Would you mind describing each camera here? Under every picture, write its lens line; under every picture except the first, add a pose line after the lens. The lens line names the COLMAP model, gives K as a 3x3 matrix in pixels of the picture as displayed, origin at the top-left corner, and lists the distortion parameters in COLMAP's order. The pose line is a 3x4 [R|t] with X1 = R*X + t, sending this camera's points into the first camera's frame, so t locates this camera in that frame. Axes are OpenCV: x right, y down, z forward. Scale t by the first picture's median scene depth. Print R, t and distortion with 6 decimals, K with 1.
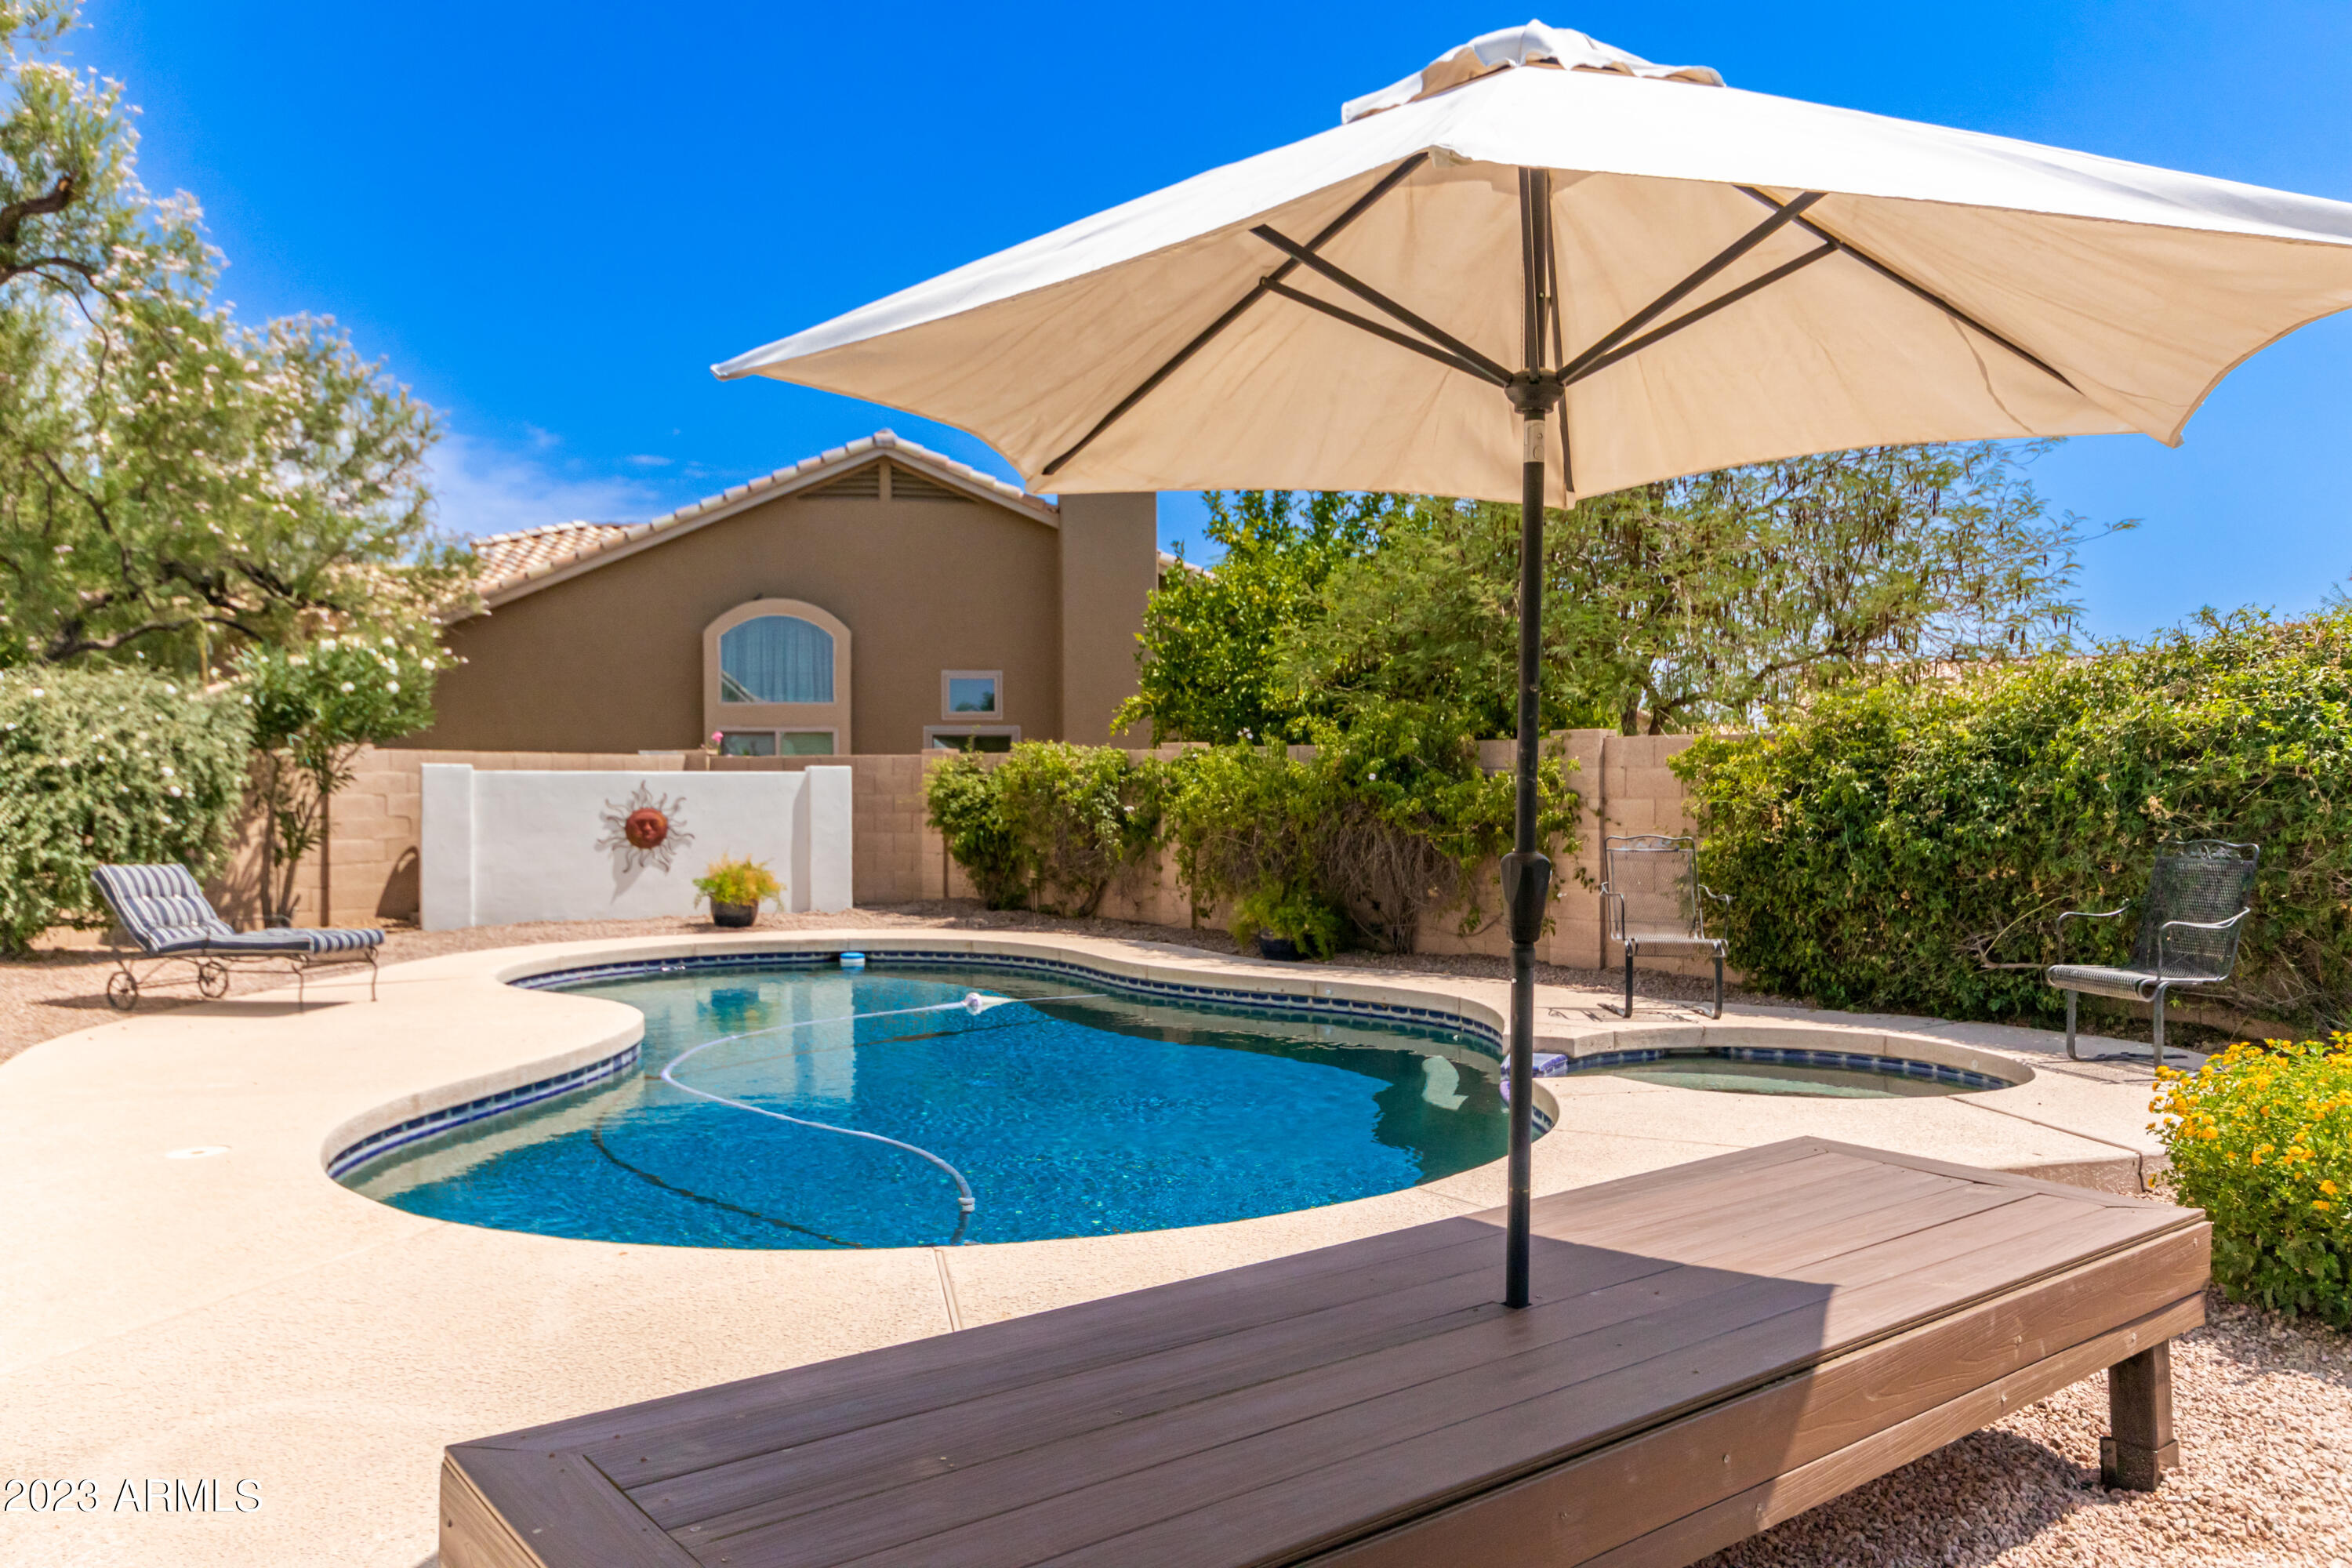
lens RADIAL K [[1621.4, 0, 1164.3], [0, 1621.4, 784.8], [0, 0, 1]] dist [-0.034512, -0.001633]
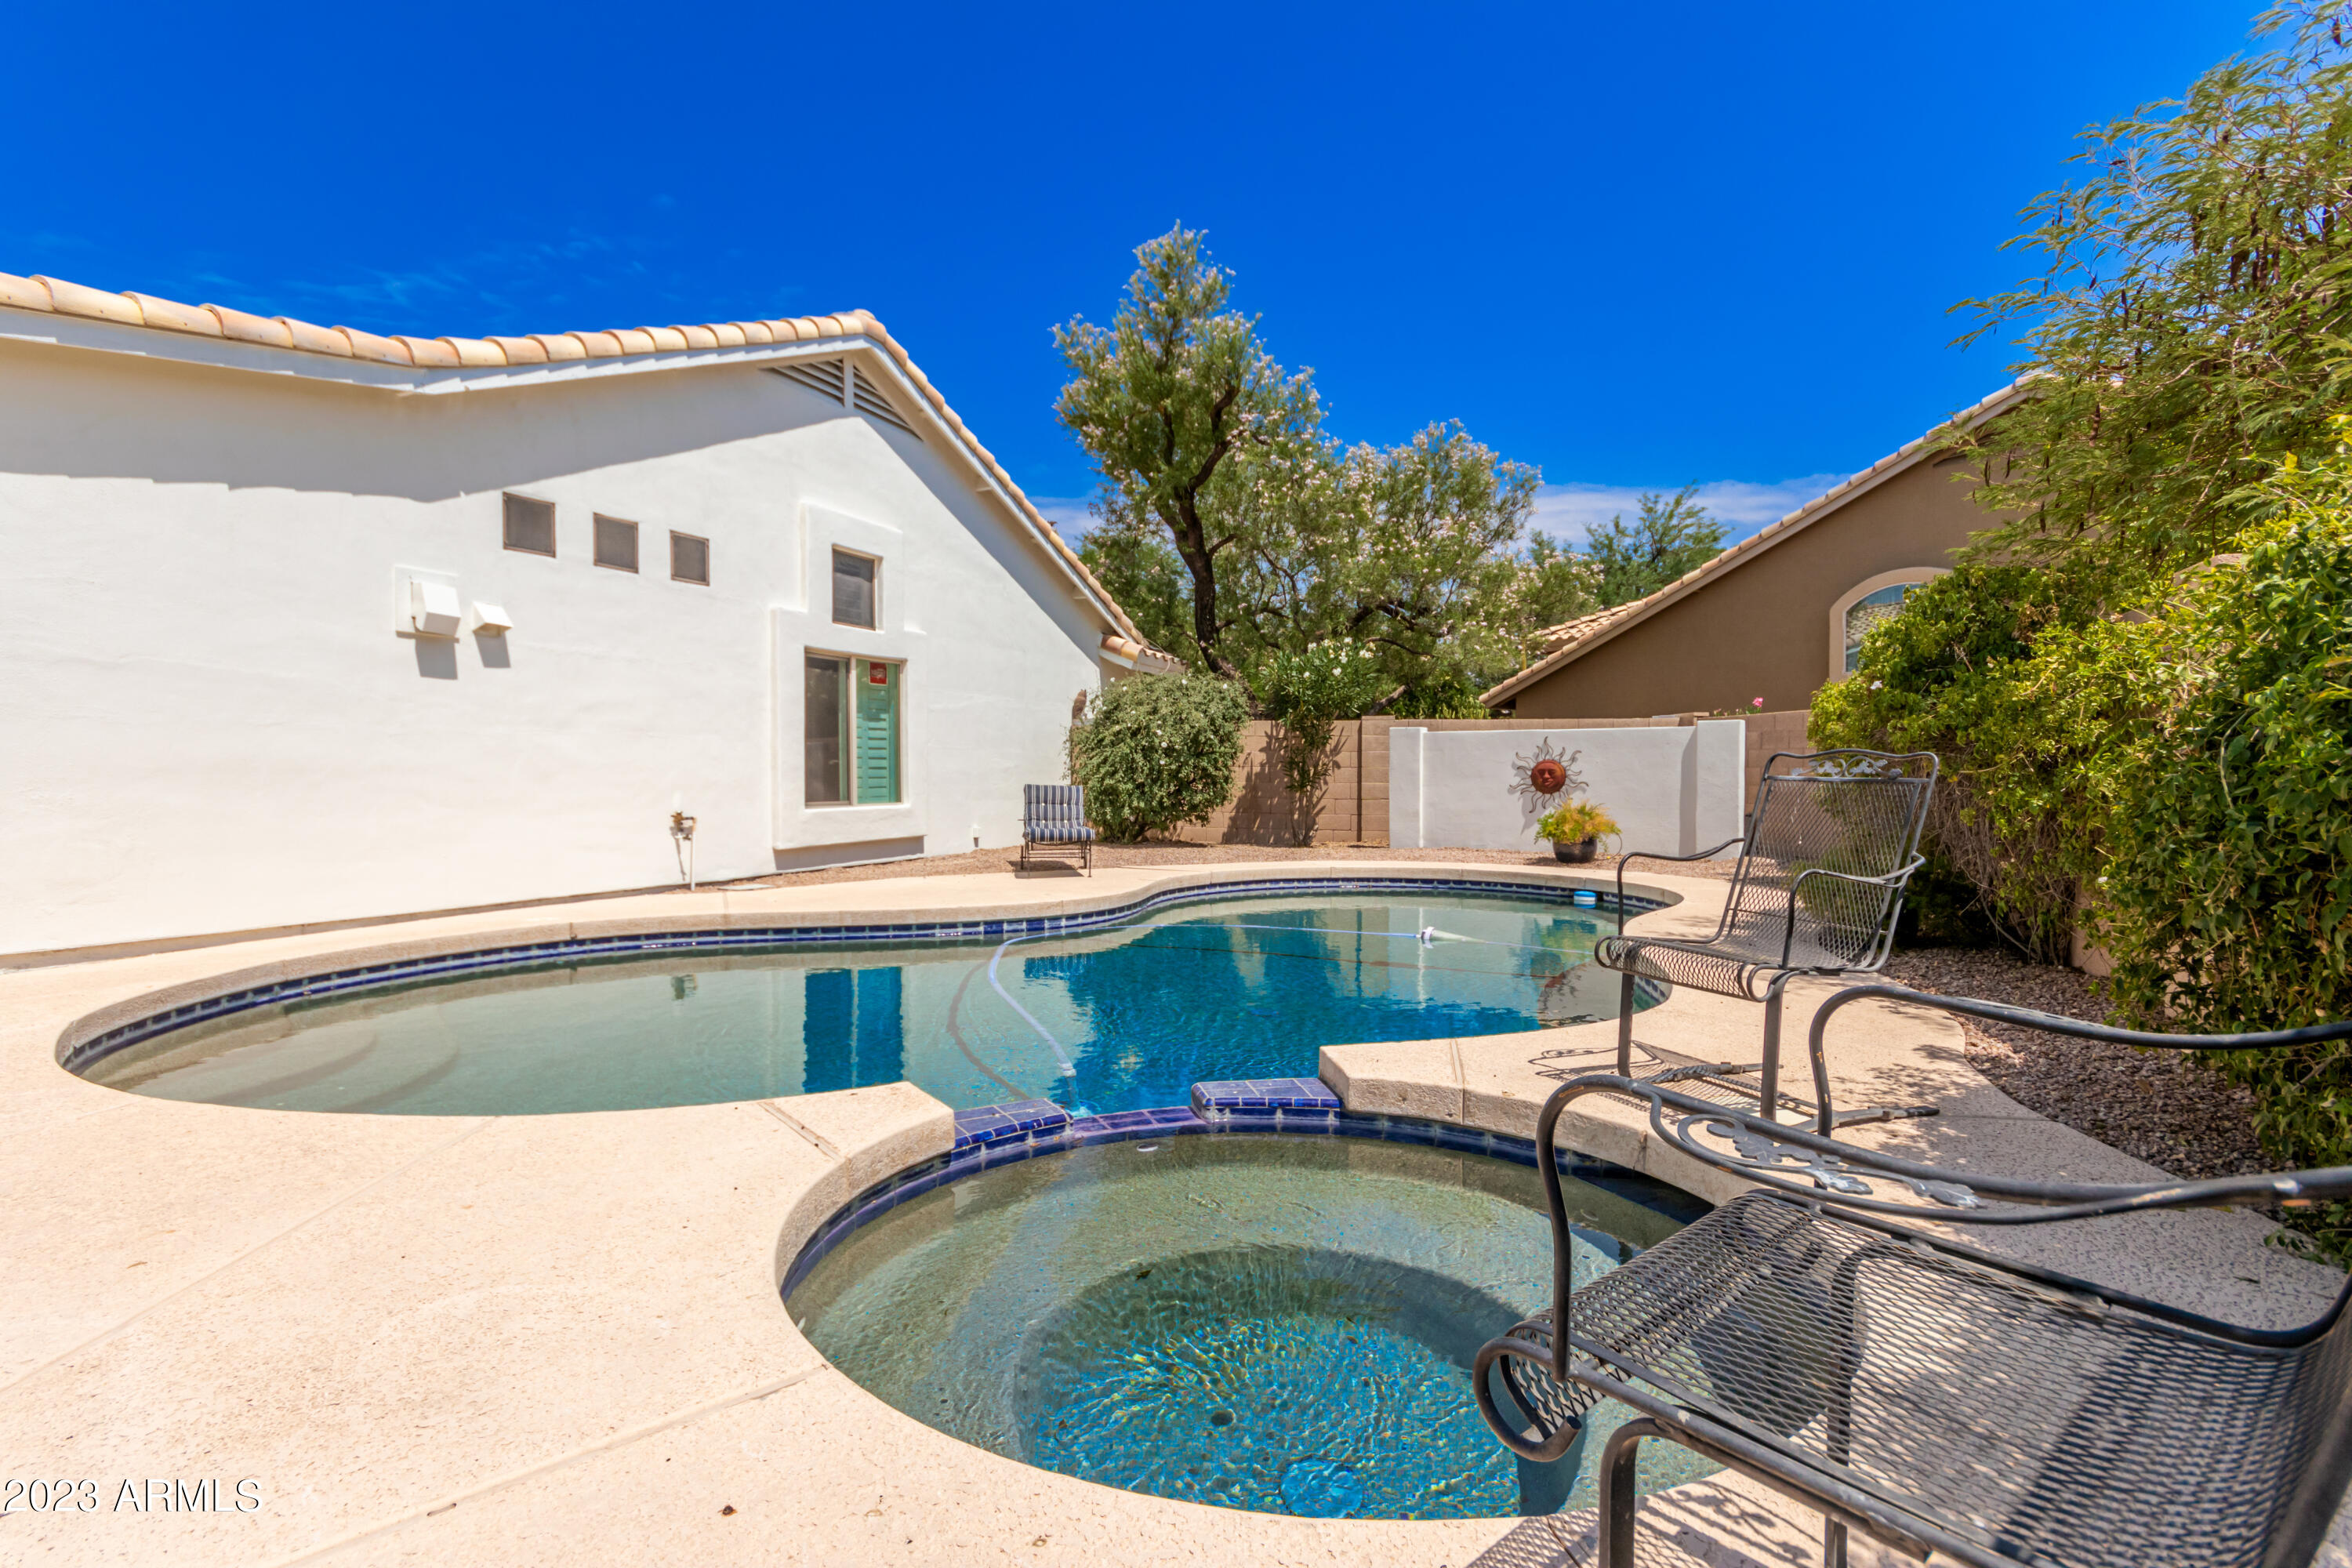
lens RADIAL K [[1106.9, 0, 1172.2], [0, 1106.9, 777.2], [0, 0, 1]] dist [0.003375, 0.000856]
pose [[0.416042, 0.004621, -0.909334, 0.324881], [-0.003658, 0.999988, 0.003408, 0.026711], [0.909338, 0.001908, 0.416053, 0.427309]]
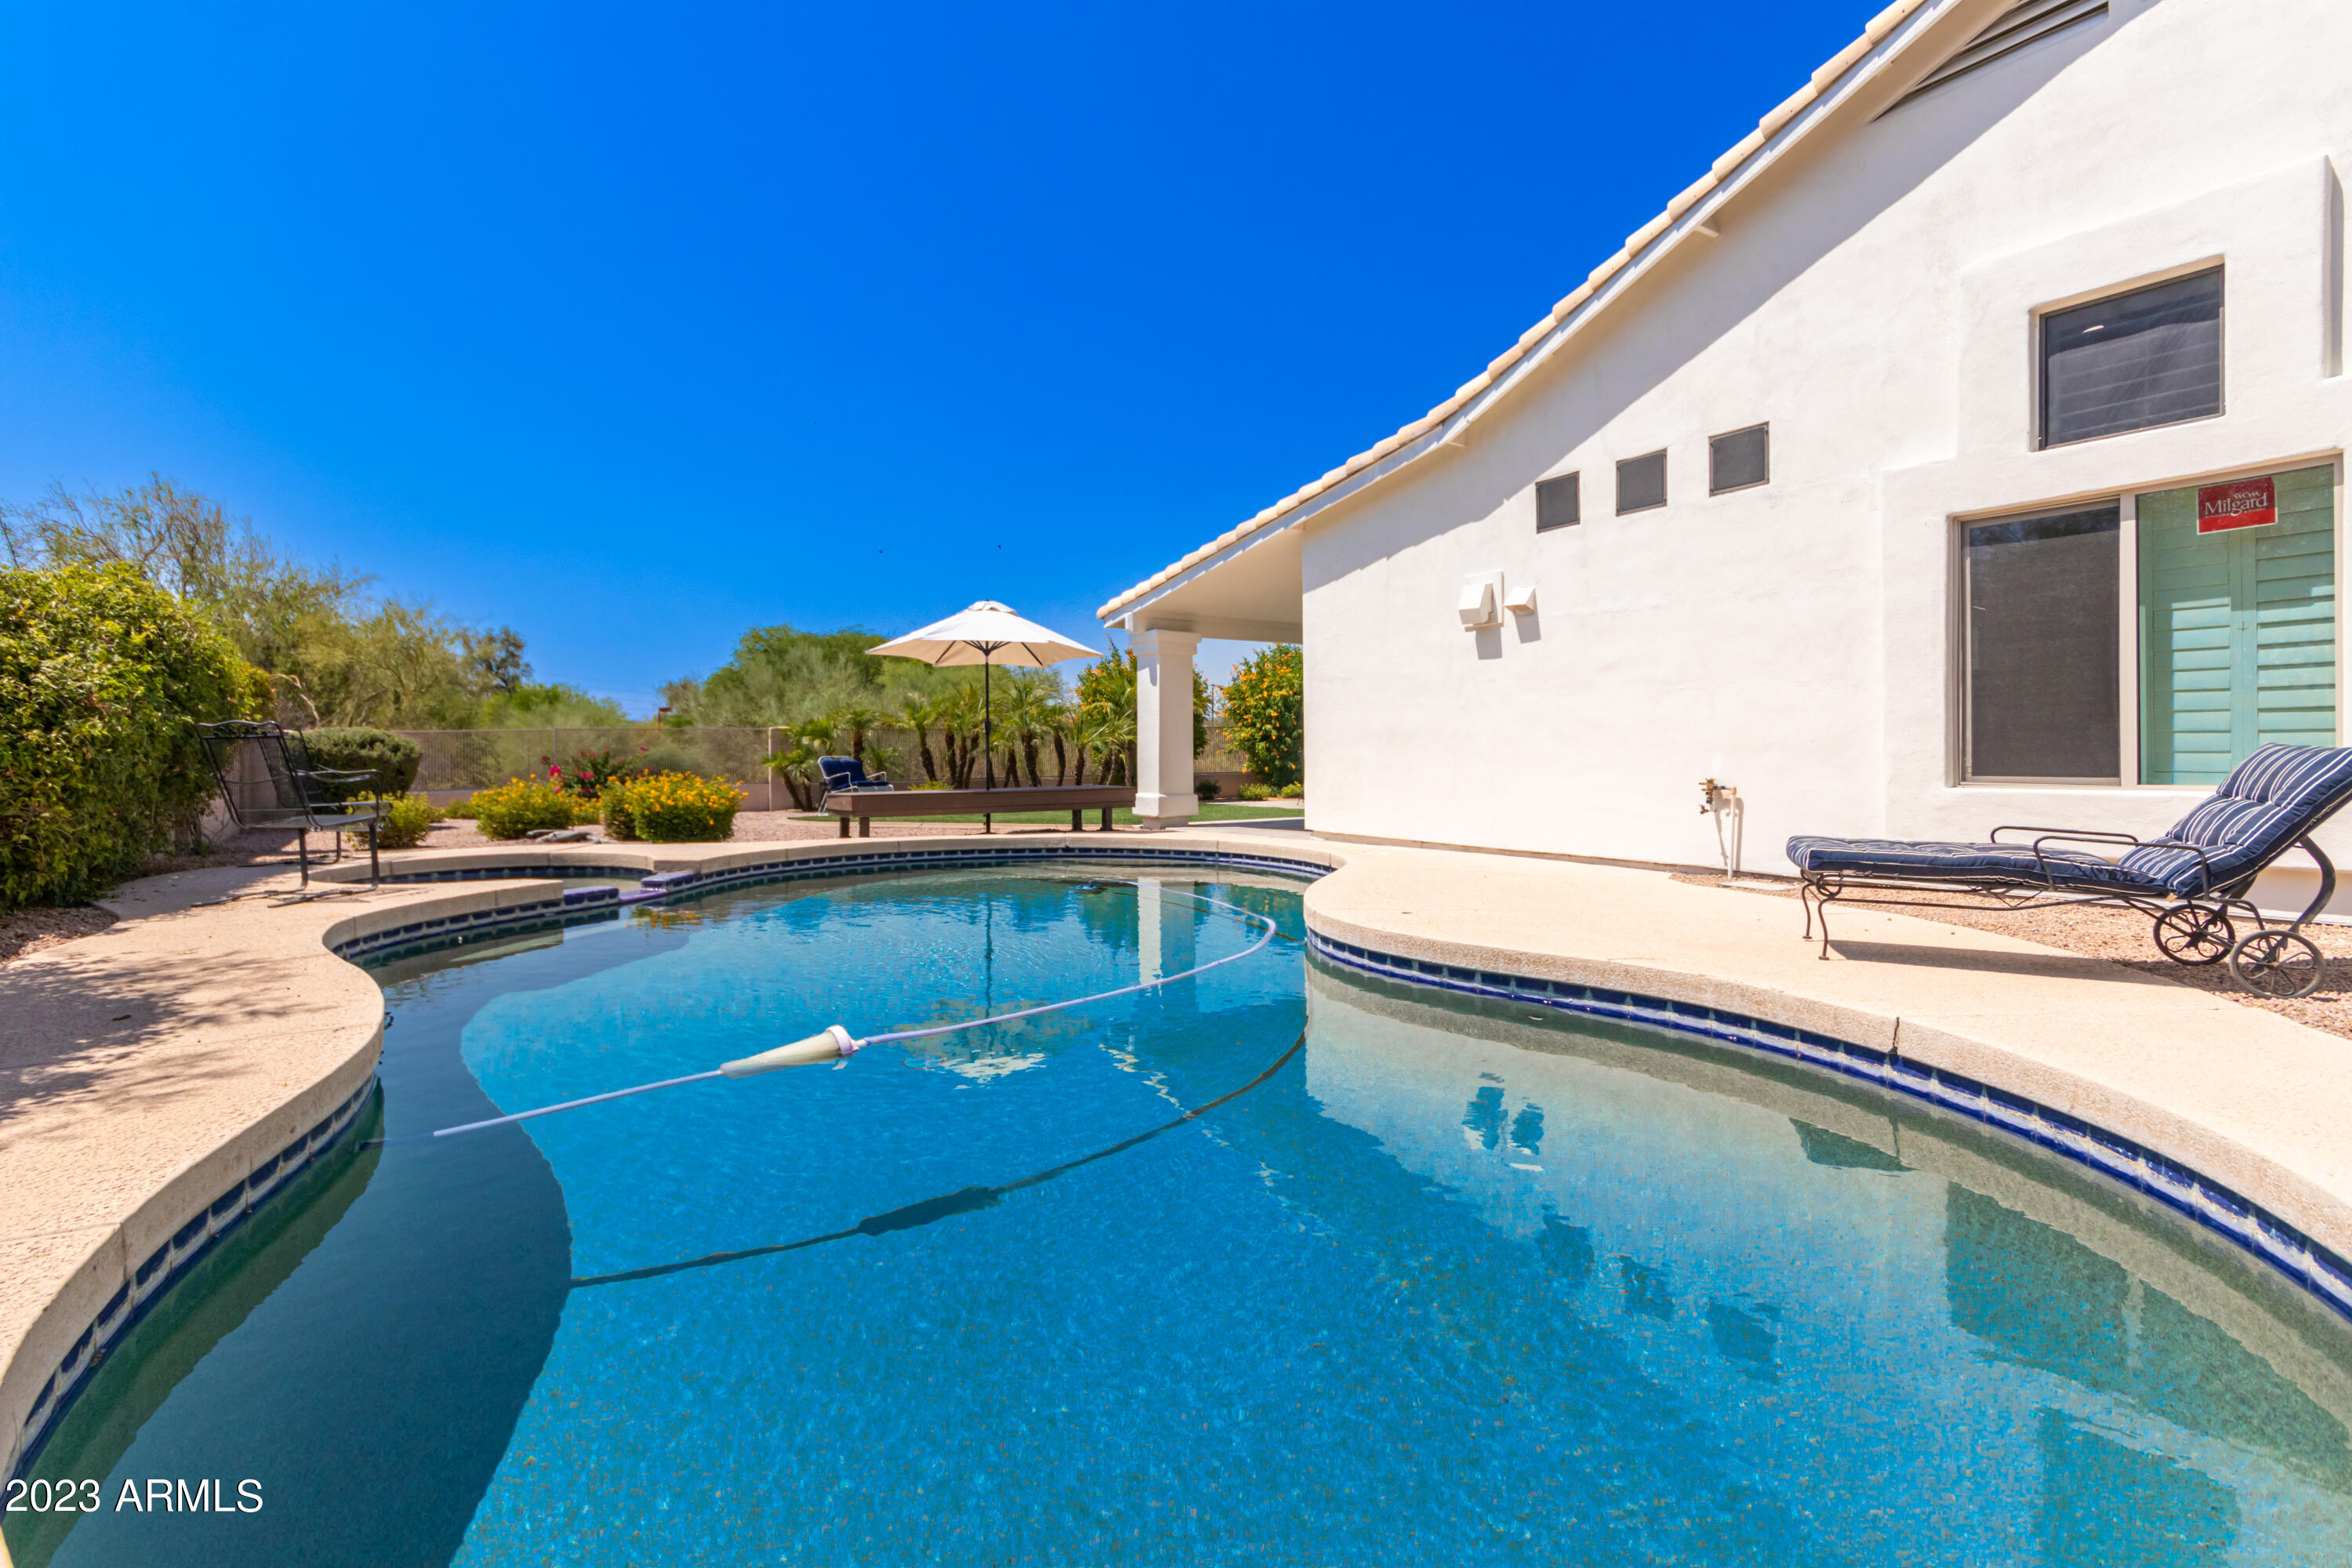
lens RADIAL K [[1106.9, 0, 1162.4], [0, 1106.9, 766.7], [0, 0, 1]] dist [0.003375, 0.000856]
pose [[-0.986109, 0.000810, 0.166098, -0.164918], [0.004494, 0.999752, 0.021807, 0.030850], [-0.166039, 0.022250, -0.985868, 0.946979]]
